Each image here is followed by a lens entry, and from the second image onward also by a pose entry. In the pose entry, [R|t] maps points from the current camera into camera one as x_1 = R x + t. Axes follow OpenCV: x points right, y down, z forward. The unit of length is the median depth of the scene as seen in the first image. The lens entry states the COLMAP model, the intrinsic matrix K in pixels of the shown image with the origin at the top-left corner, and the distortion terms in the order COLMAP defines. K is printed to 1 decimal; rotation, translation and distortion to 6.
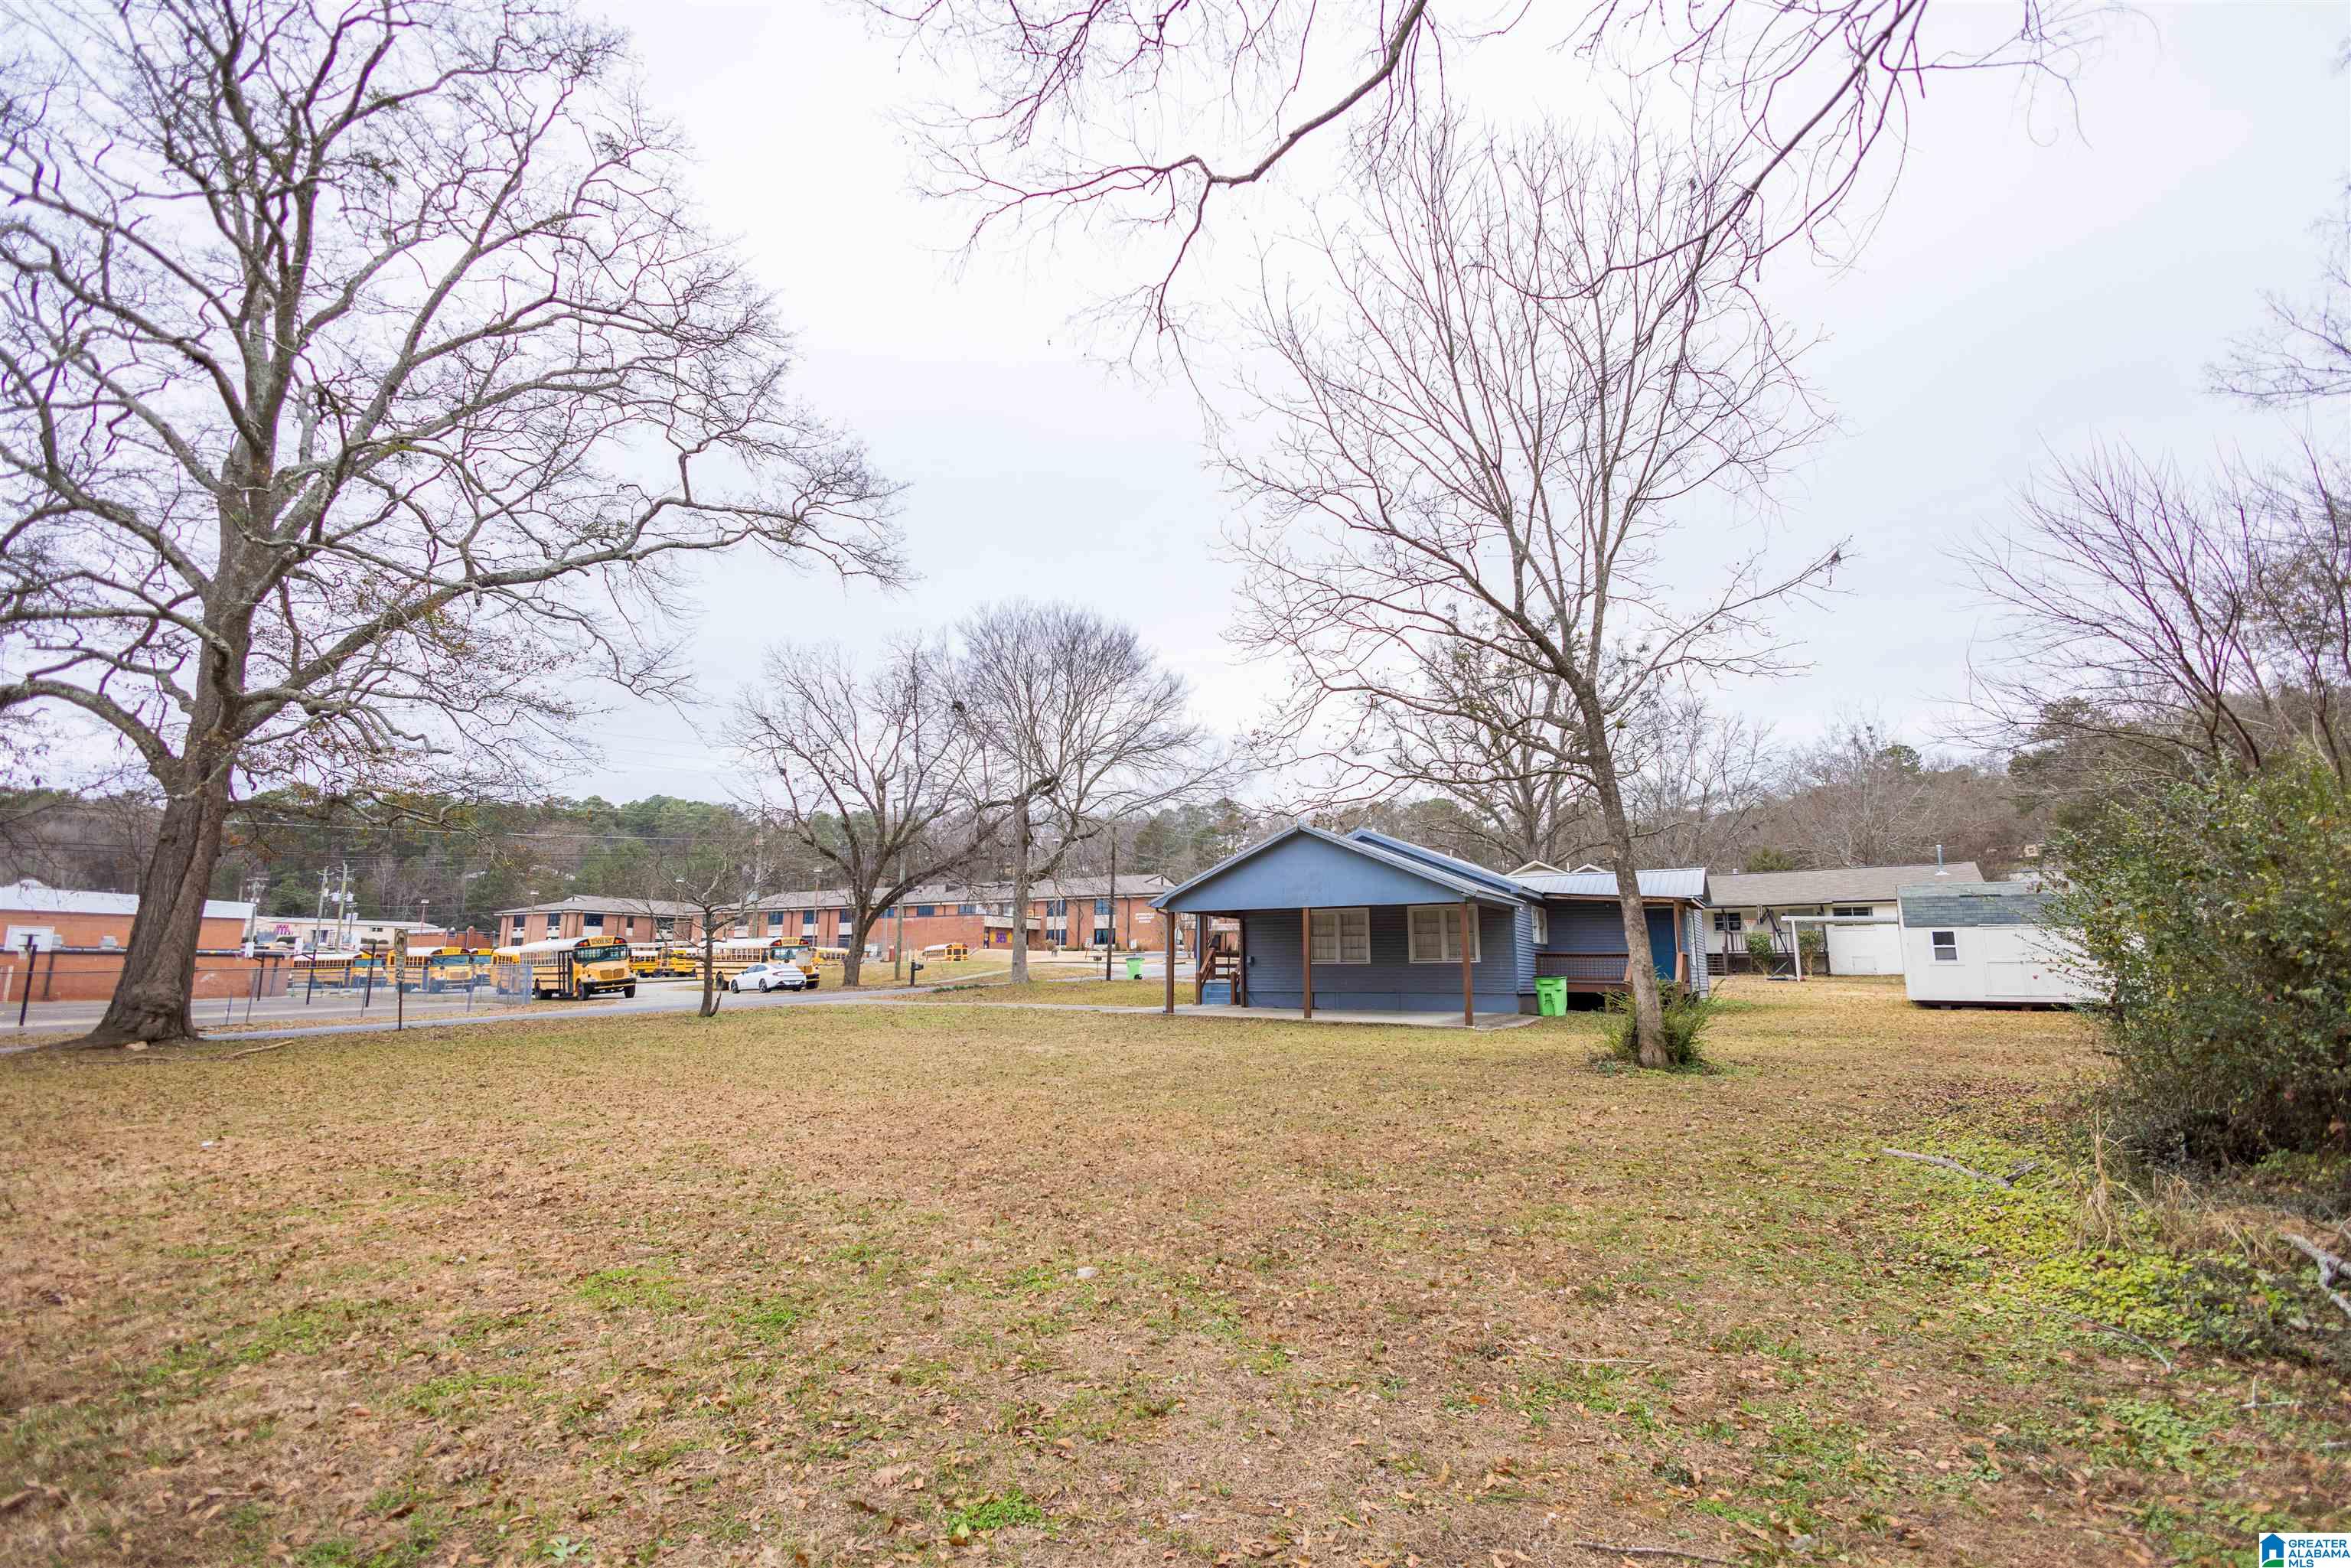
lens RADIAL K [[1073.8, 0, 1164.6], [0, 1073.8, 783.8], [0, 0, 1]] dist [0.000415, -0.000132]
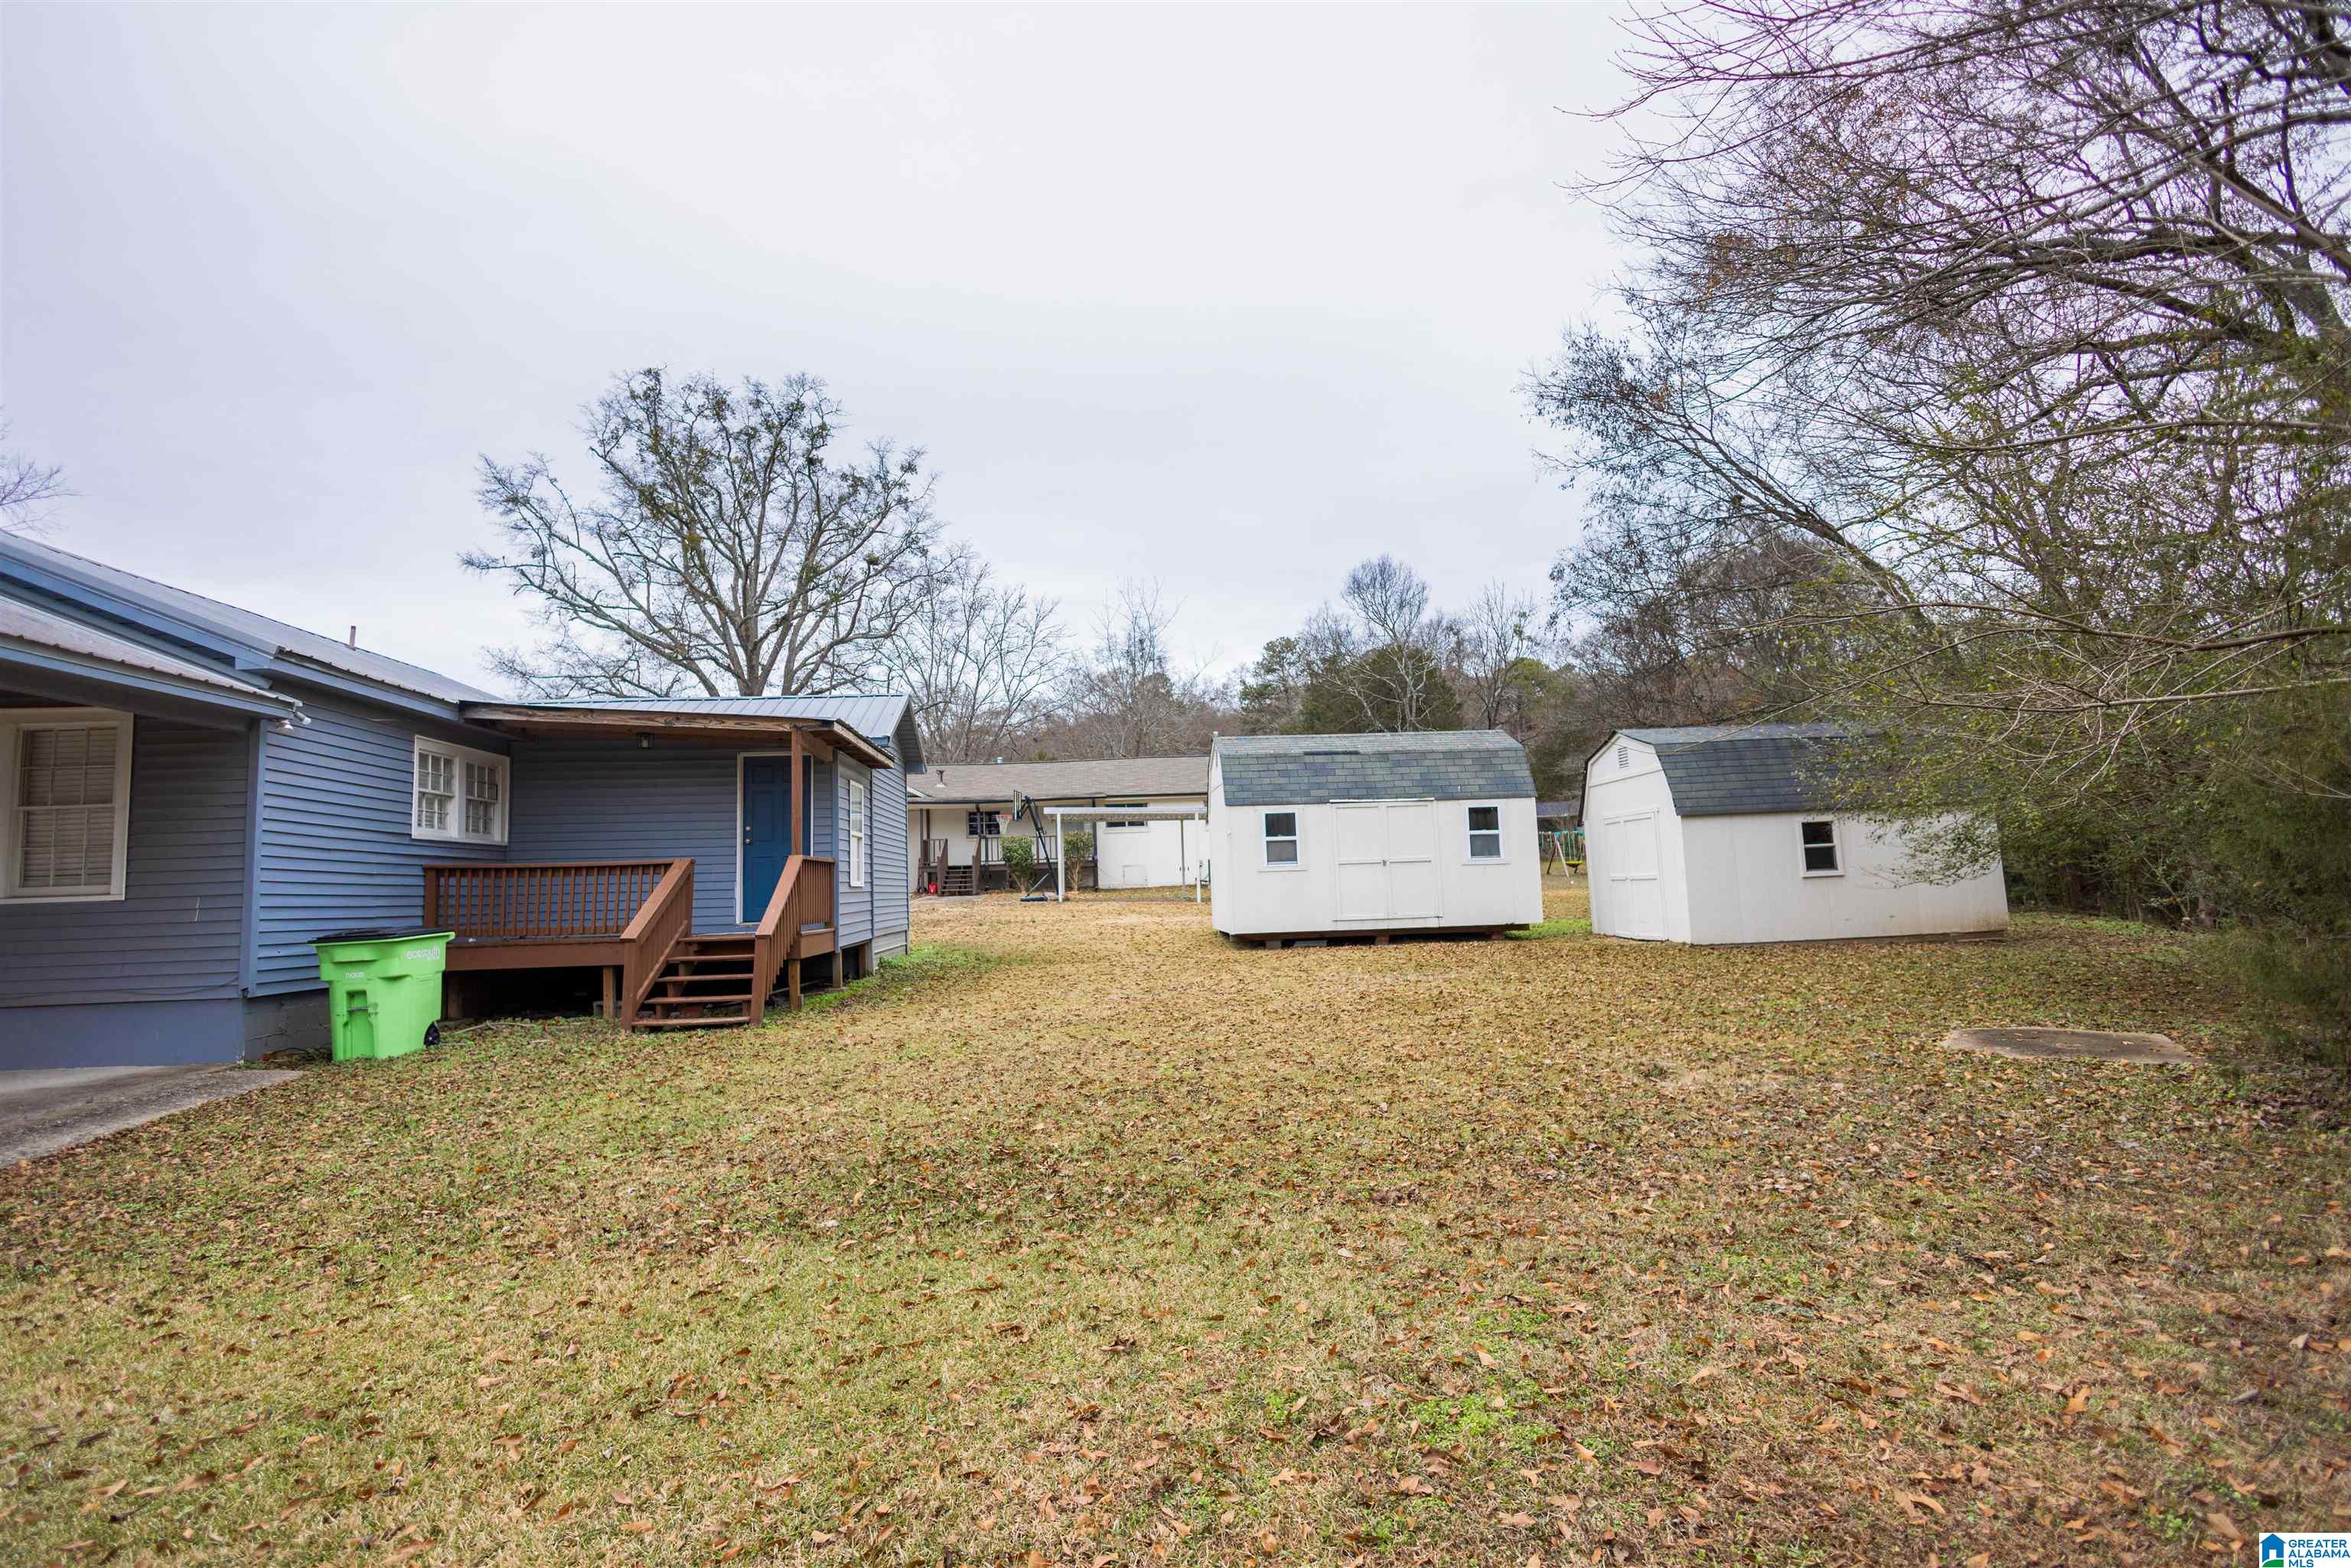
lens RADIAL K [[1073.8, 0, 1164.6], [0, 1073.8, 783.8], [0, 0, 1]] dist [0.000415, -0.000132]
pose [[0.813861, 0.022272, 0.580632, 0.216924], [-0.063776, 0.996652, 0.051164, 0.061554], [-0.577549, -0.078670, 0.812557, 0.363455]]
